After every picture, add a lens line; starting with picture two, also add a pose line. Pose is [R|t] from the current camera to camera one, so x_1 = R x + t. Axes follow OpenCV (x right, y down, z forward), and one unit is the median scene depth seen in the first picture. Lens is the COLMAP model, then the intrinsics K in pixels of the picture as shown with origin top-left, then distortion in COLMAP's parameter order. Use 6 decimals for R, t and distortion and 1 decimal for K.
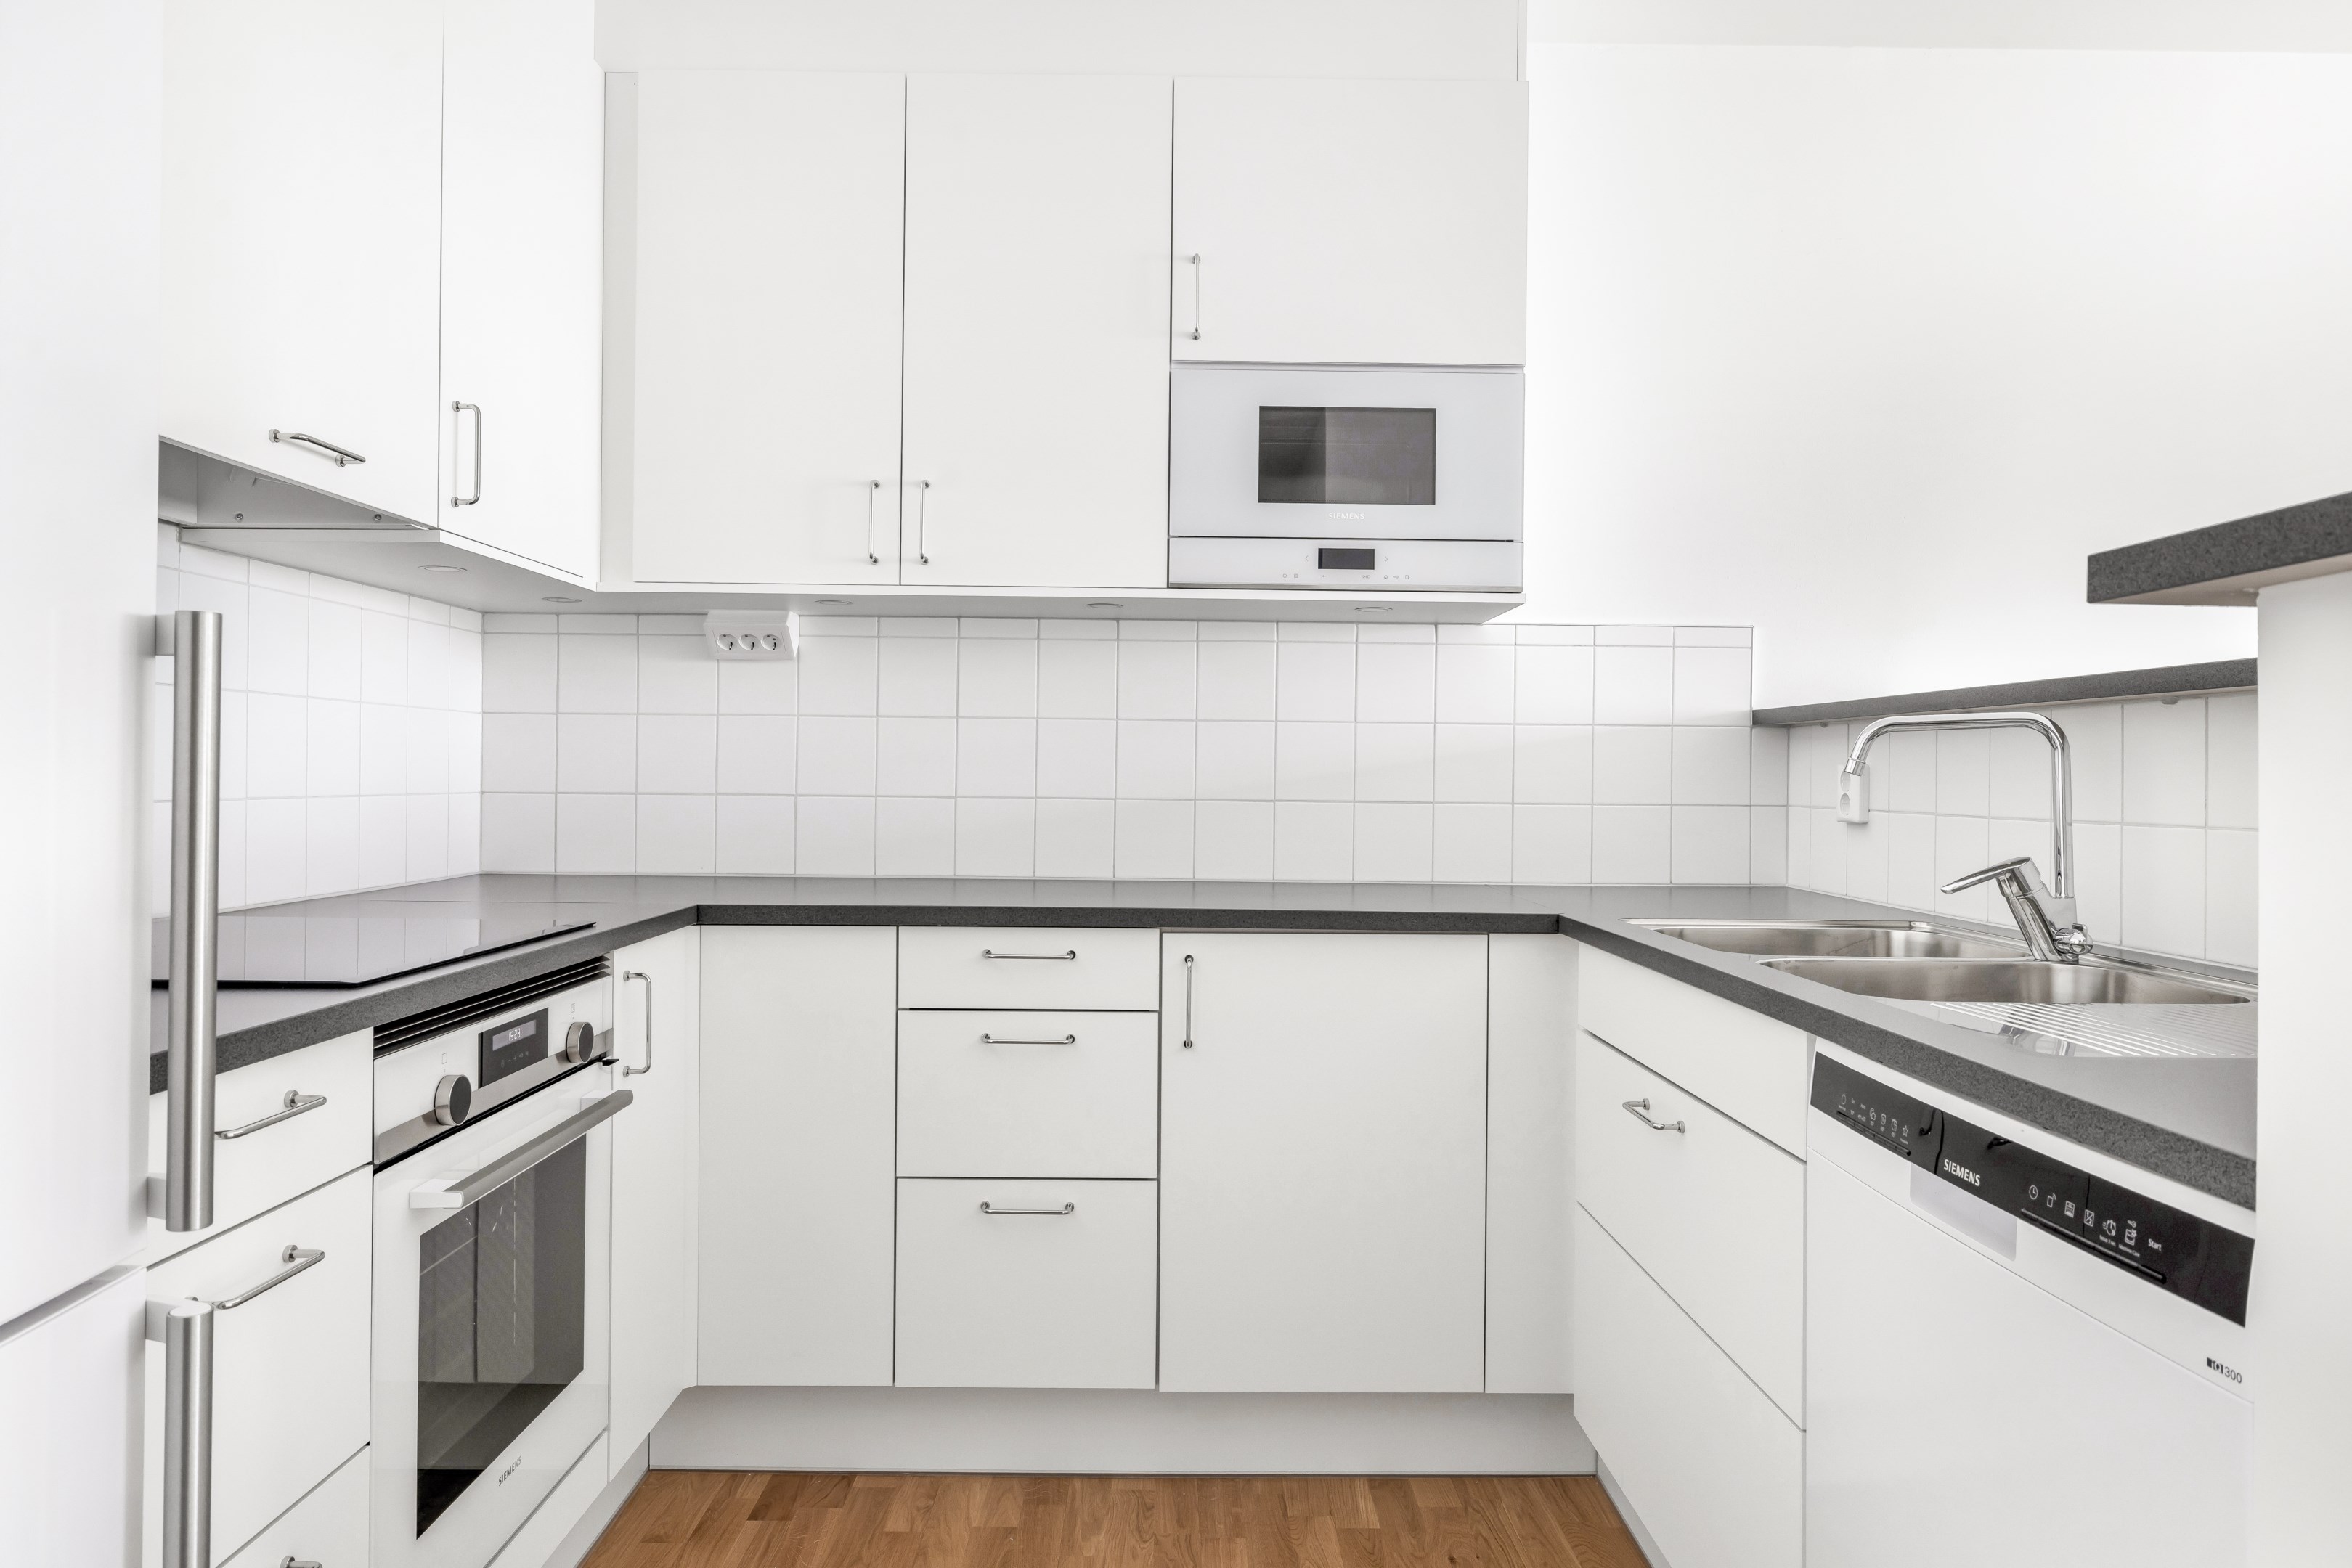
lens RADIAL K [[1533.6, 0, 1176.0], [0, 1533.6, 784.0], [0, 0, 1]] dist [0.000965, 0.000099]
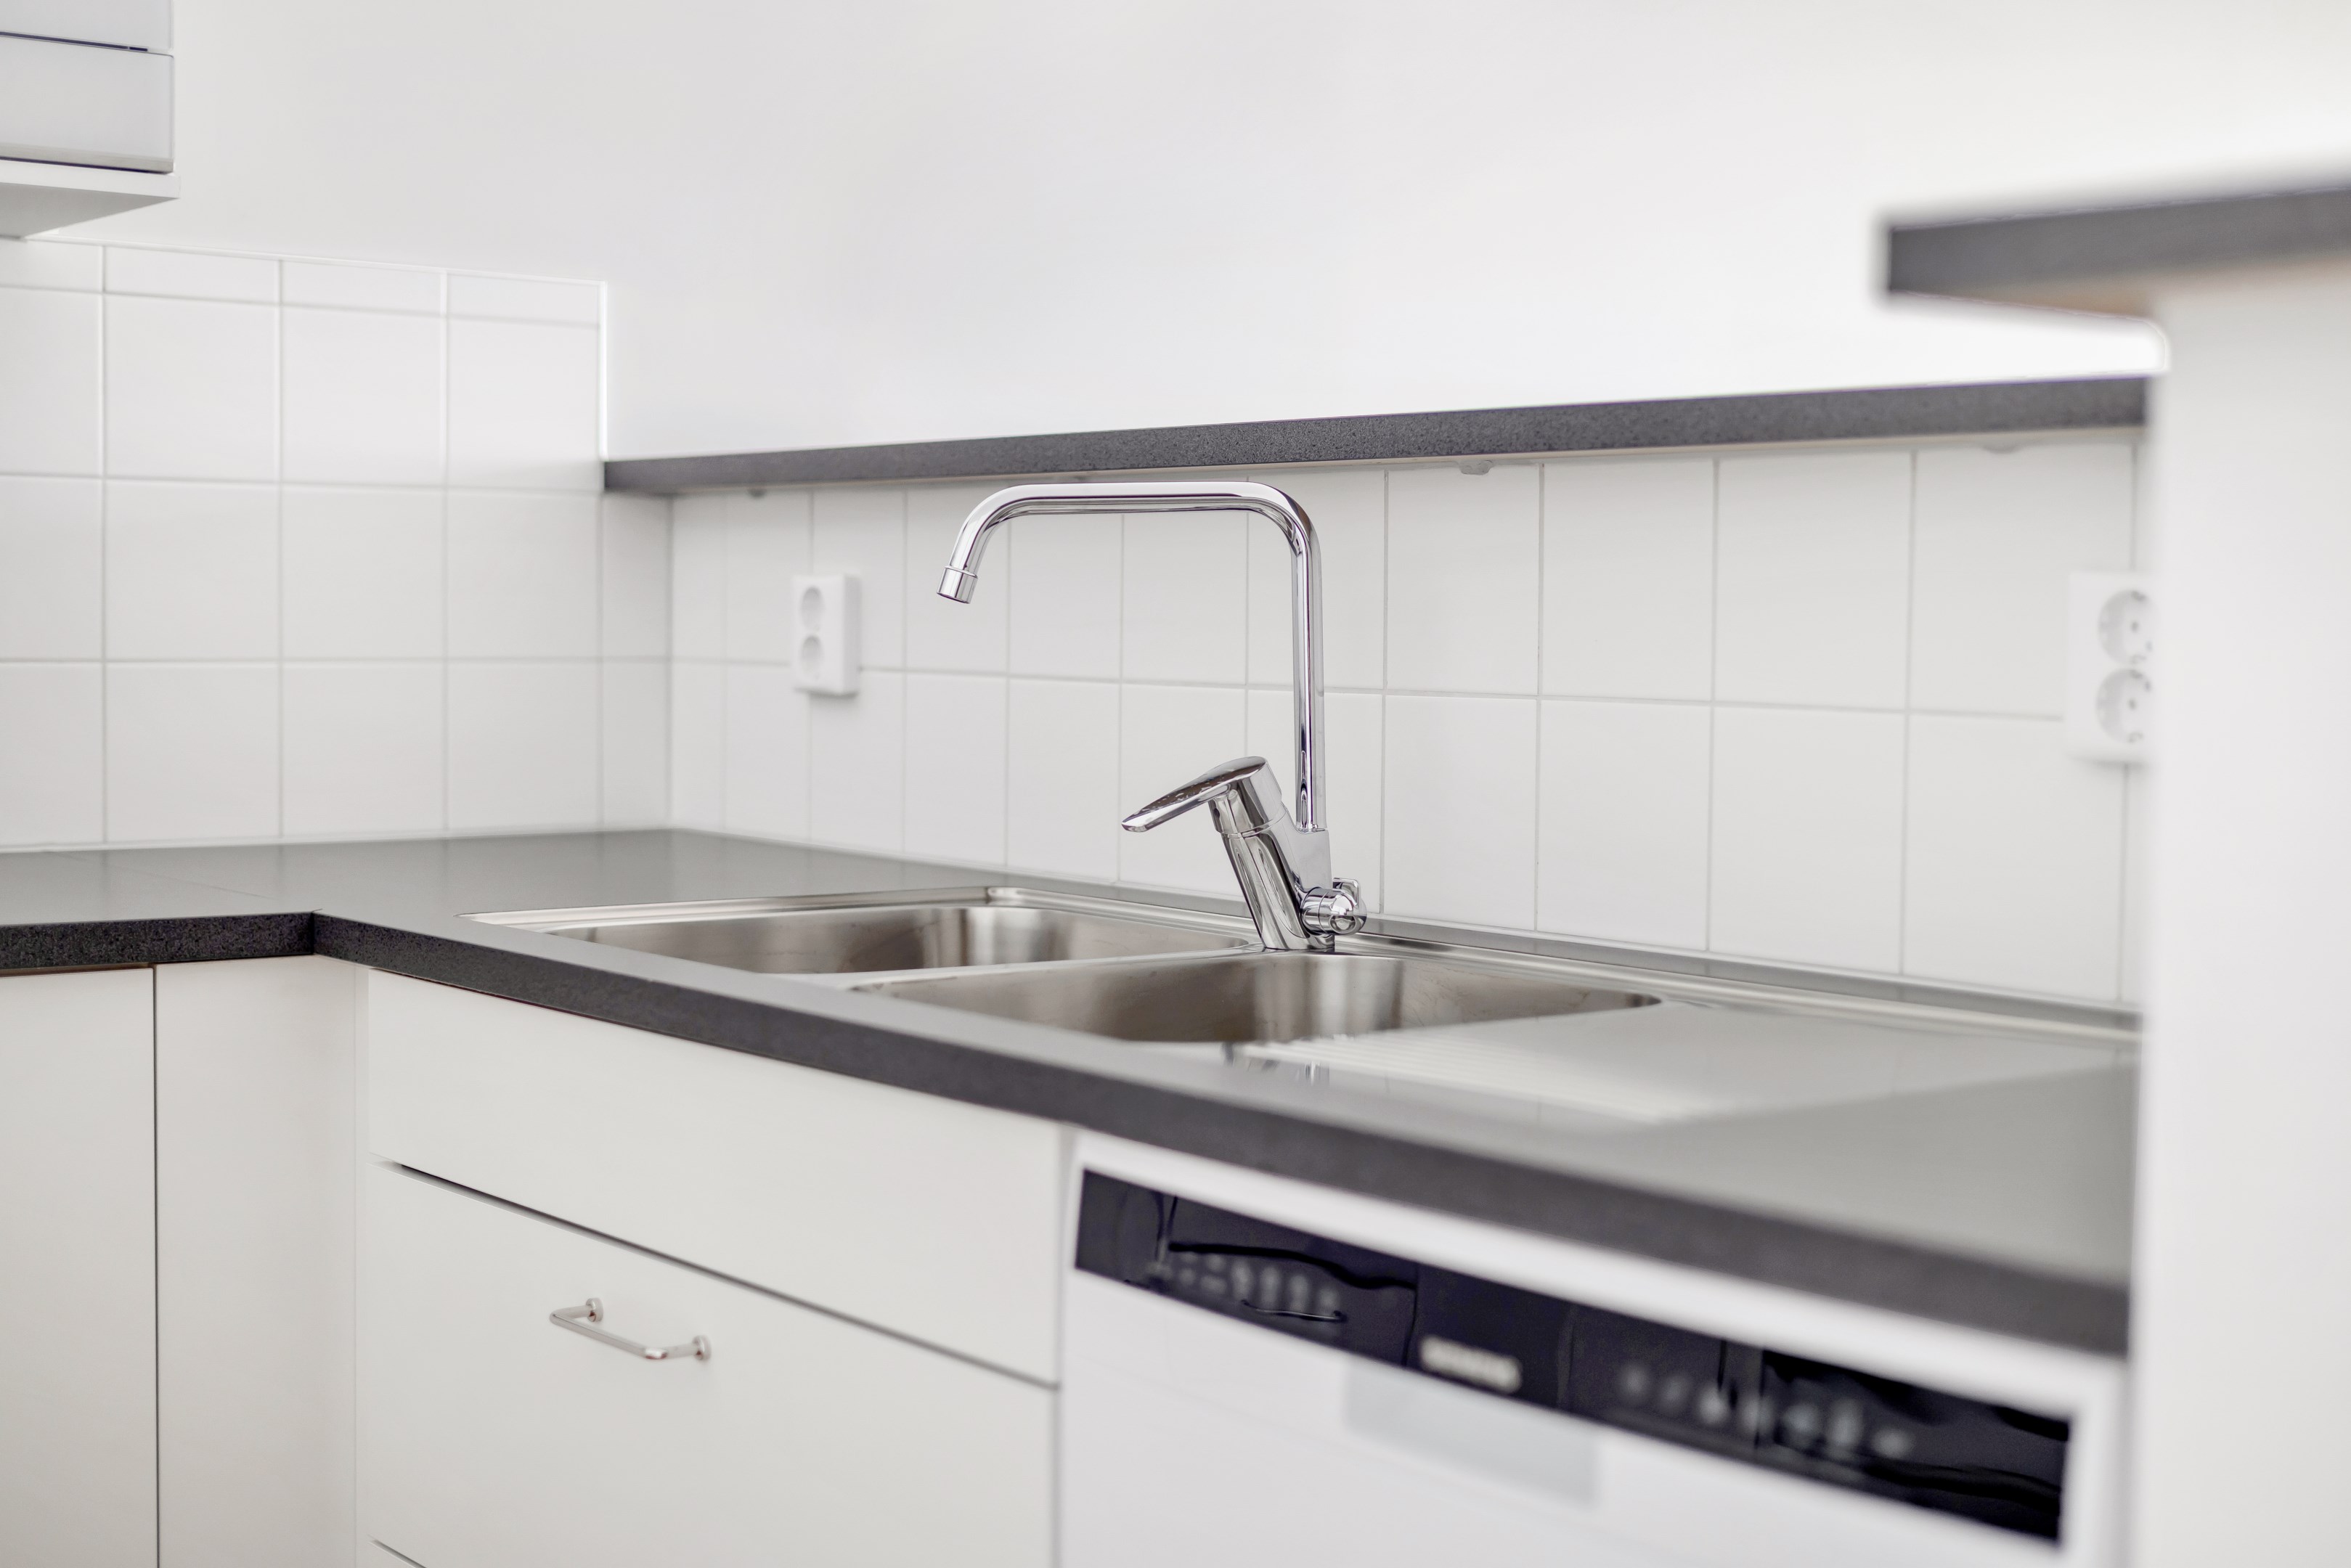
lens RADIAL K [[3345.0, 0, 1175.5], [0, 3345.0, 784.0], [0, 0, 1]] dist [0.010634, 0.003164]
pose [[0.799136, -0.032790, 0.600255, -0.130992], [0.000229, 0.998528, 0.054241, -0.004652], [-0.601150, -0.043209, 0.797967, 0.076342]]
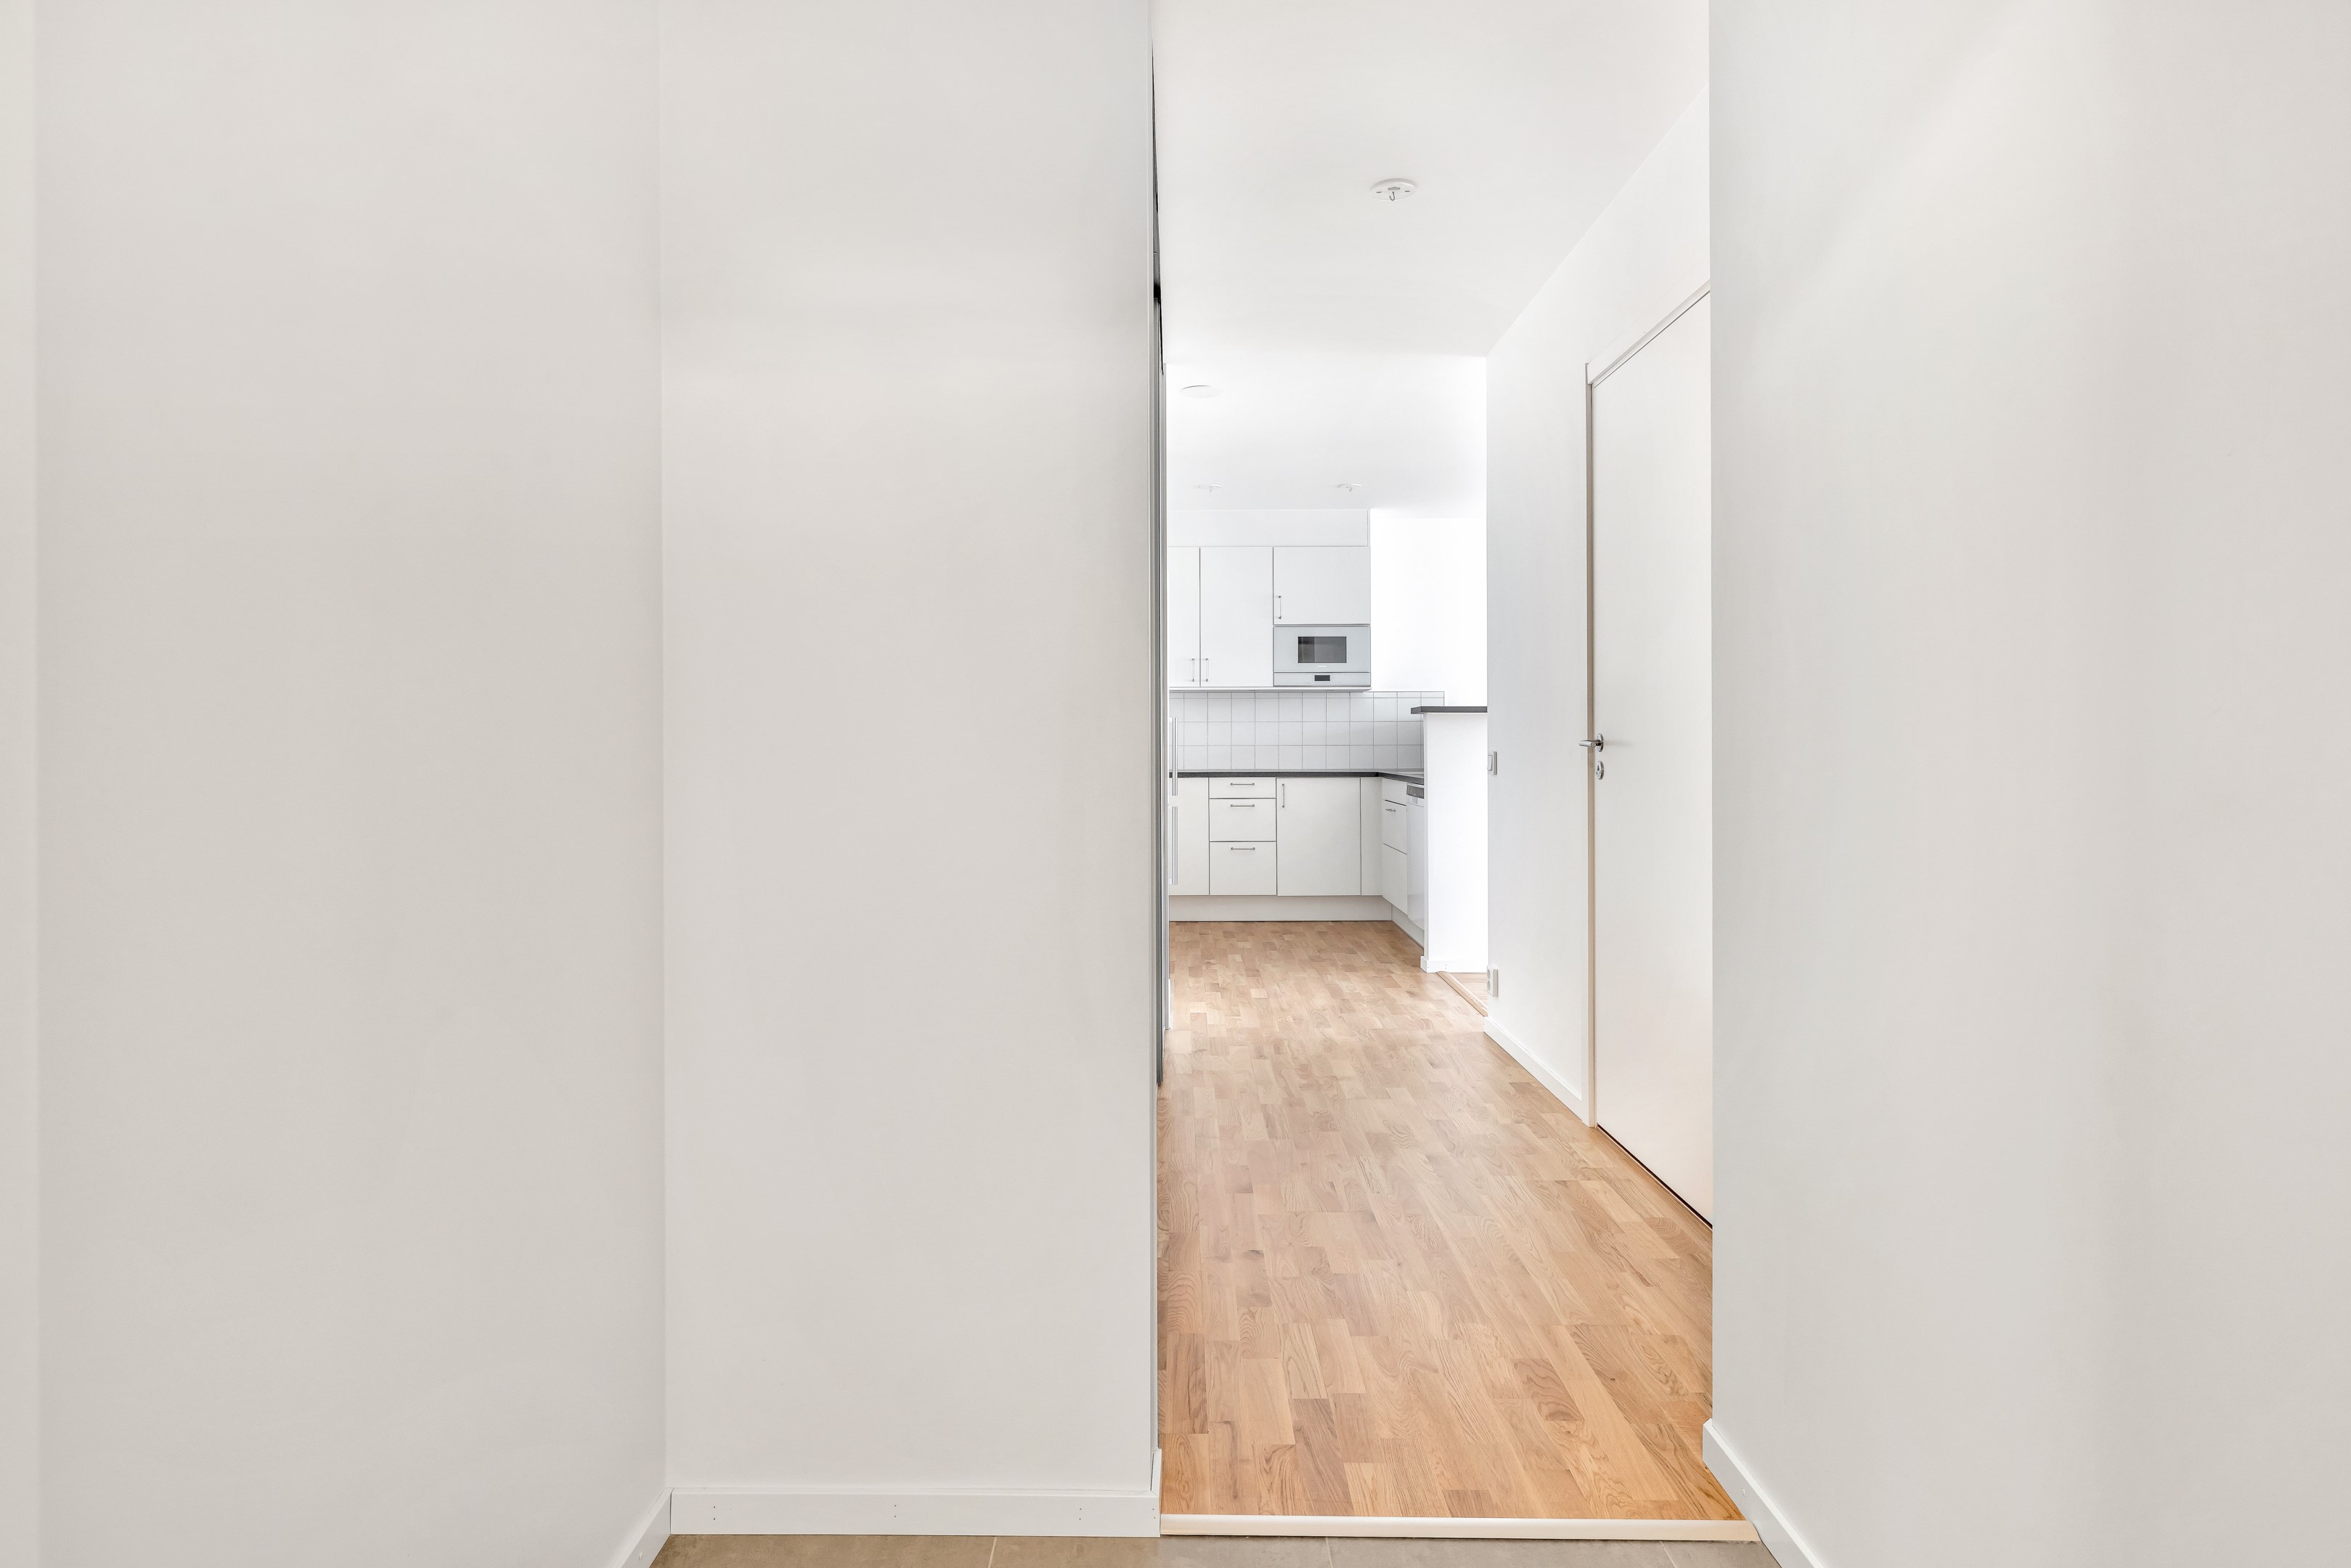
lens RADIAL K [[1305.4, 0, 1161.7], [0, 1305.4, 752.8], [0, 0, 1]] dist [0.000151, -0.000021]
pose [[0.999827, -0.014312, -0.011863, -0.262361], [0.014324, 0.999897, 0.000872, 0.025408], [0.011849, -0.001042, 0.999929, -2.339856]]
